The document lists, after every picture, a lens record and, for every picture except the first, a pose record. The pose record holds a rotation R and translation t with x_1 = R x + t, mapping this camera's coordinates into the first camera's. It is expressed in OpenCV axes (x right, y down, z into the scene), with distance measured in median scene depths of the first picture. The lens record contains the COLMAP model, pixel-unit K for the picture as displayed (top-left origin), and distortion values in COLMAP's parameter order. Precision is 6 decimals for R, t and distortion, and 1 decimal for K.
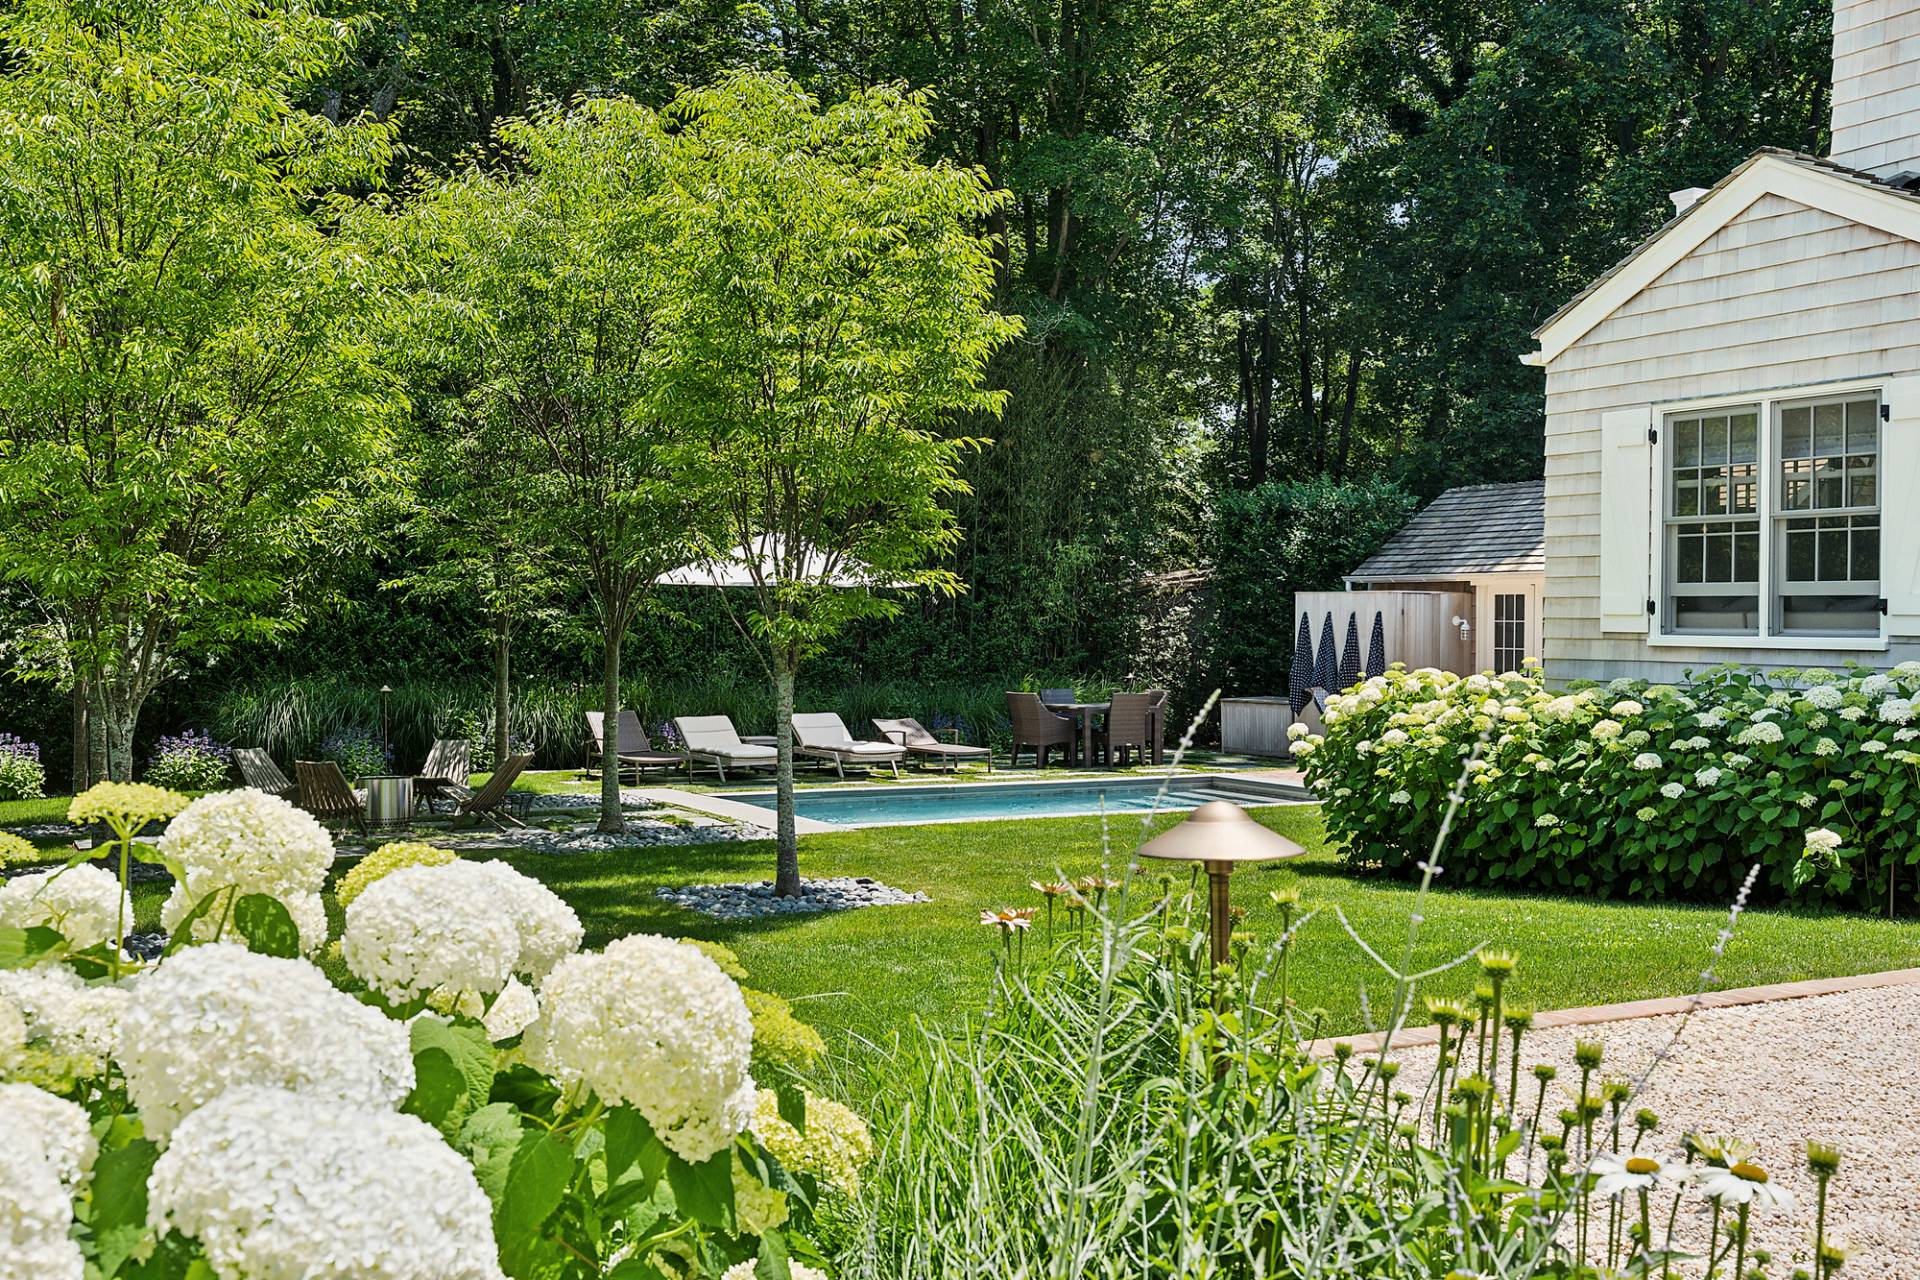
lens RADIAL K [[1910.3, 0, 956.1], [0, 1910.3, 707.7], [0, 0, 1]] dist [-0.011085, -0.003722]
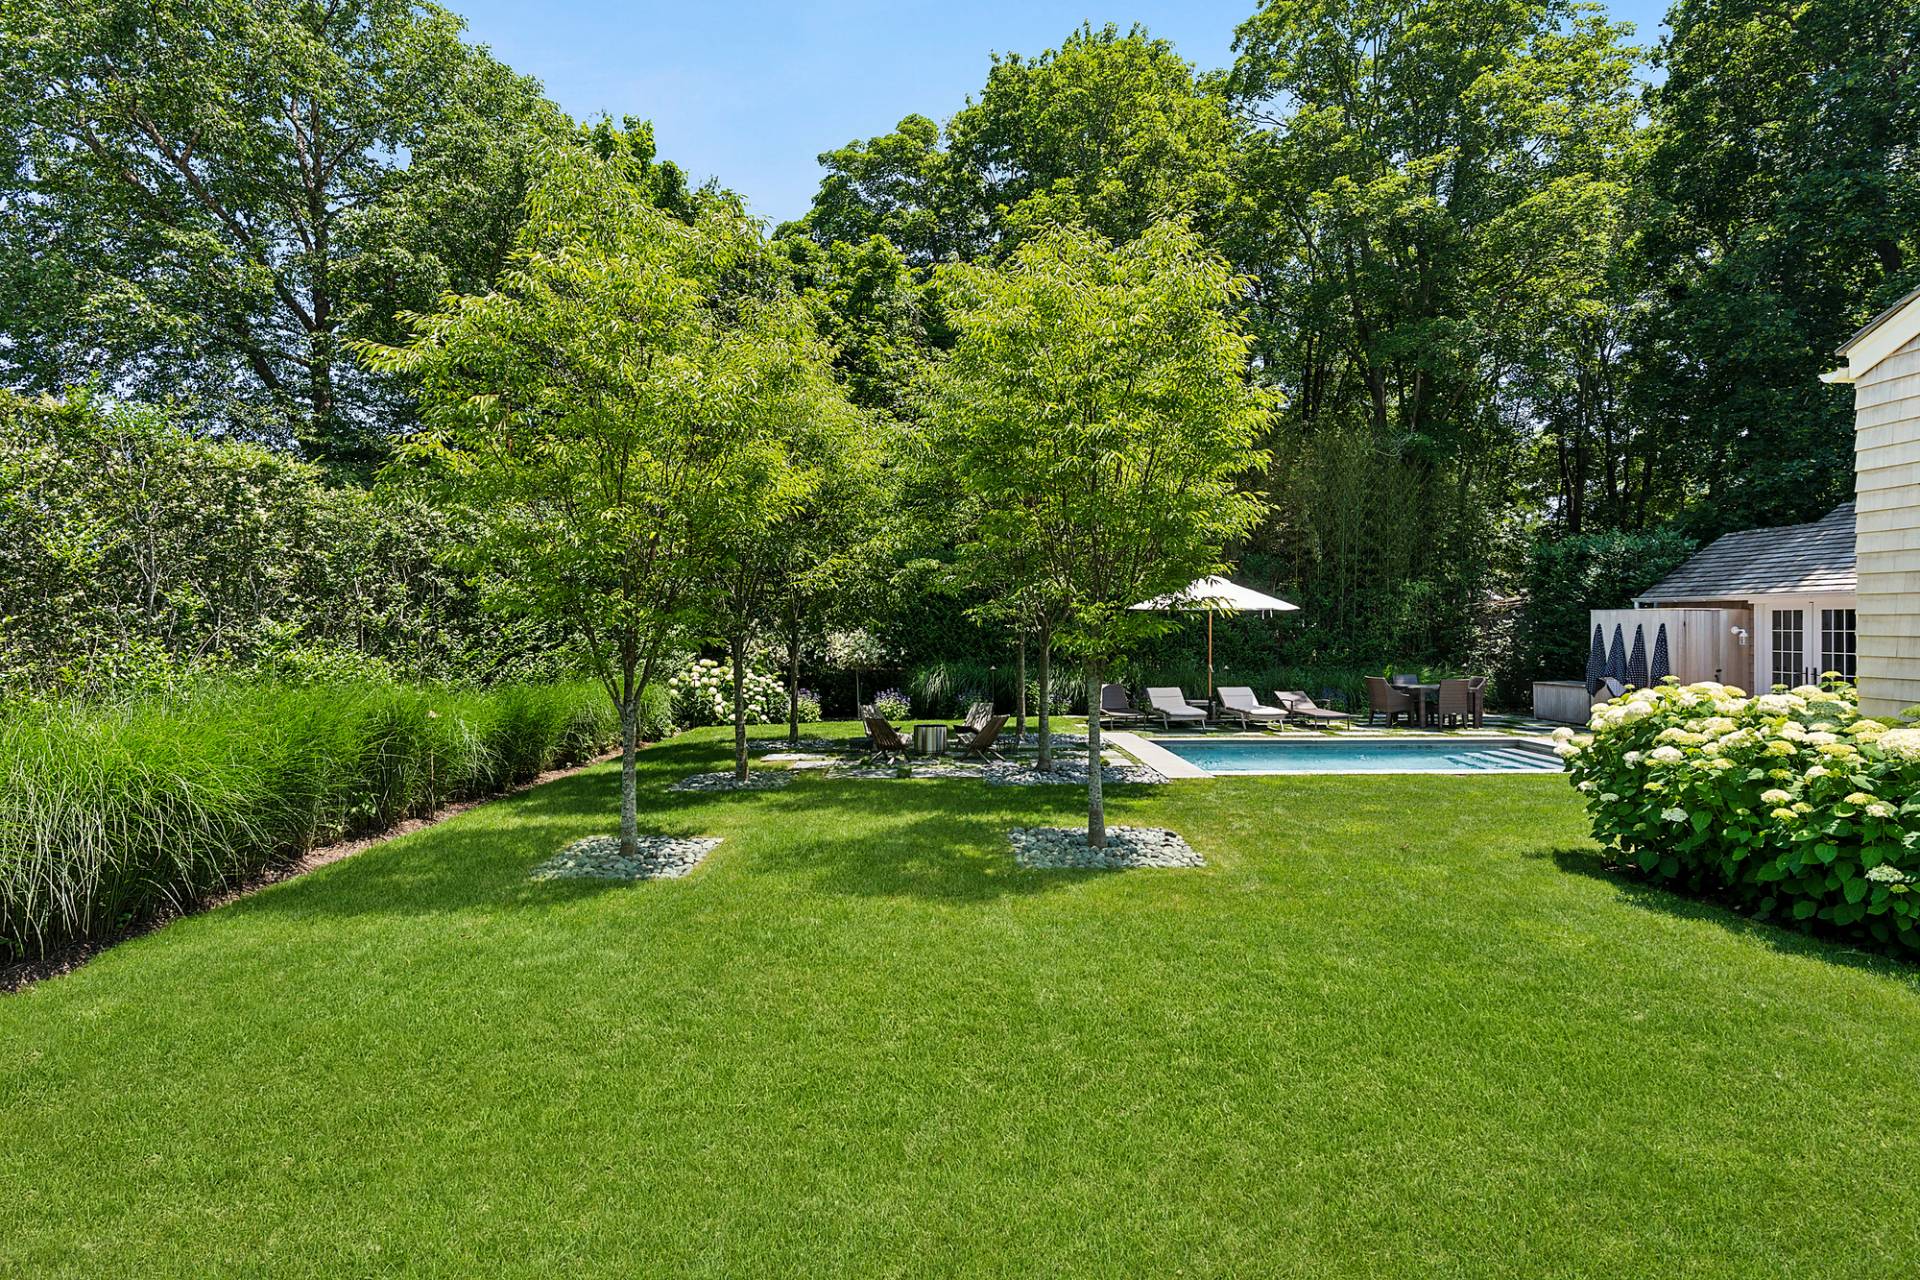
lens RADIAL K [[900.9, 0, 960.8], [0, 900.9, 628.9], [0, 0, 1]] dist [0.000053, 0.000624]
pose [[0.900195, -0.001466, -0.435485, 0.052866], [-0.017160, 0.999098, -0.038837, -0.013523], [0.435150, 0.042433, 0.899358, 0.211999]]
